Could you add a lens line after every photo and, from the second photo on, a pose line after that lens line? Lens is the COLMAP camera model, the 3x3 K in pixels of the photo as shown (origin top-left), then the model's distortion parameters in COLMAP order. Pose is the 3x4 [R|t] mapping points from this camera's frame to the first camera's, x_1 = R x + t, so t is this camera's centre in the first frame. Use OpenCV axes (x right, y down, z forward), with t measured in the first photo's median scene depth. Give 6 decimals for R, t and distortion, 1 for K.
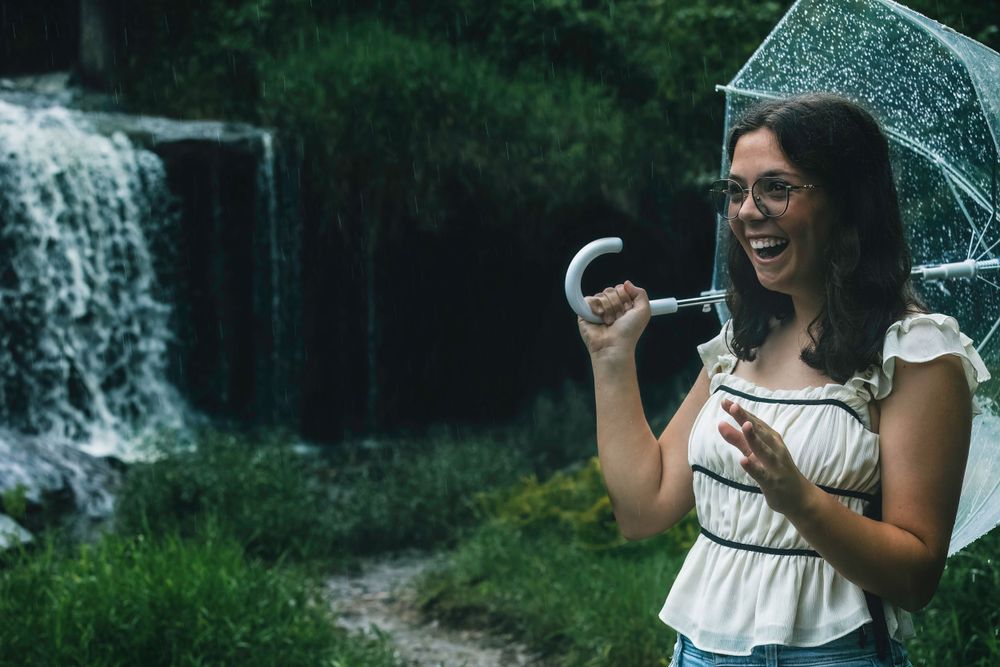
lens RADIAL K [[2159.6, 0, 500.5], [0, 2159.6, 332.3], [0, 0, 1]] dist [0.106471, 0.000000]
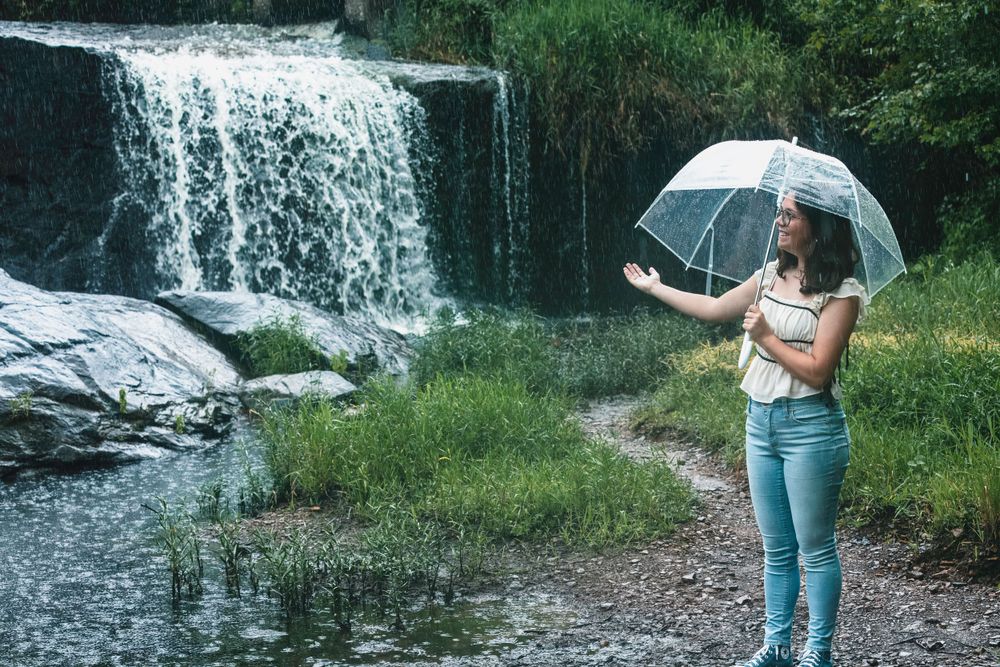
lens RADIAL K [[1992.4, 0, 497.6], [0, 1992.4, 333.1], [0, 0, 1]] dist [-0.010701, 0.000000]
pose [[0.995259, -0.007083, -0.096997, 0.004300], [0.012772, 0.998225, 0.058162, -0.019449], [0.096413, -0.059125, 0.993584, -0.353630]]
